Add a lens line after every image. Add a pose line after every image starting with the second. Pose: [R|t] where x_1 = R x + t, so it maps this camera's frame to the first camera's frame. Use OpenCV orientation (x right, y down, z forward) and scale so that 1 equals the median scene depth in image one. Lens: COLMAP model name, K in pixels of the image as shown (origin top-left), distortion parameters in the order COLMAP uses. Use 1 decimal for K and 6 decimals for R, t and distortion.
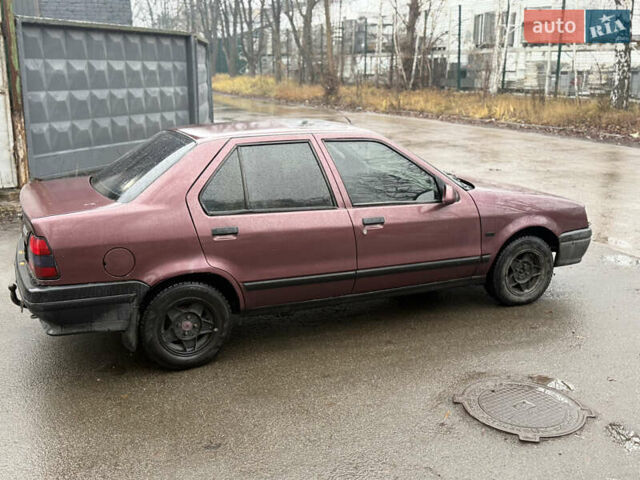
lens RADIAL K [[690.0, 0, 319.9], [0, 690.0, 235.7], [0, 0, 1]] dist [-0.017709, 0.000000]
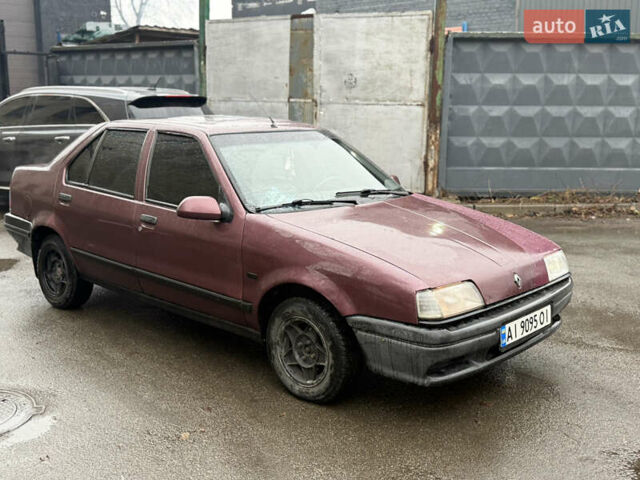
lens RADIAL K [[724.3, 0, 318.4], [0, 724.3, 242.4], [0, 0, 1]] dist [0.059725, 0.000000]
pose [[0.387606, 0.178589, -0.904360, 0.526653], [-0.223228, 0.970039, 0.095885, -0.068926], [0.894389, 0.164713, 0.415859, 0.398583]]
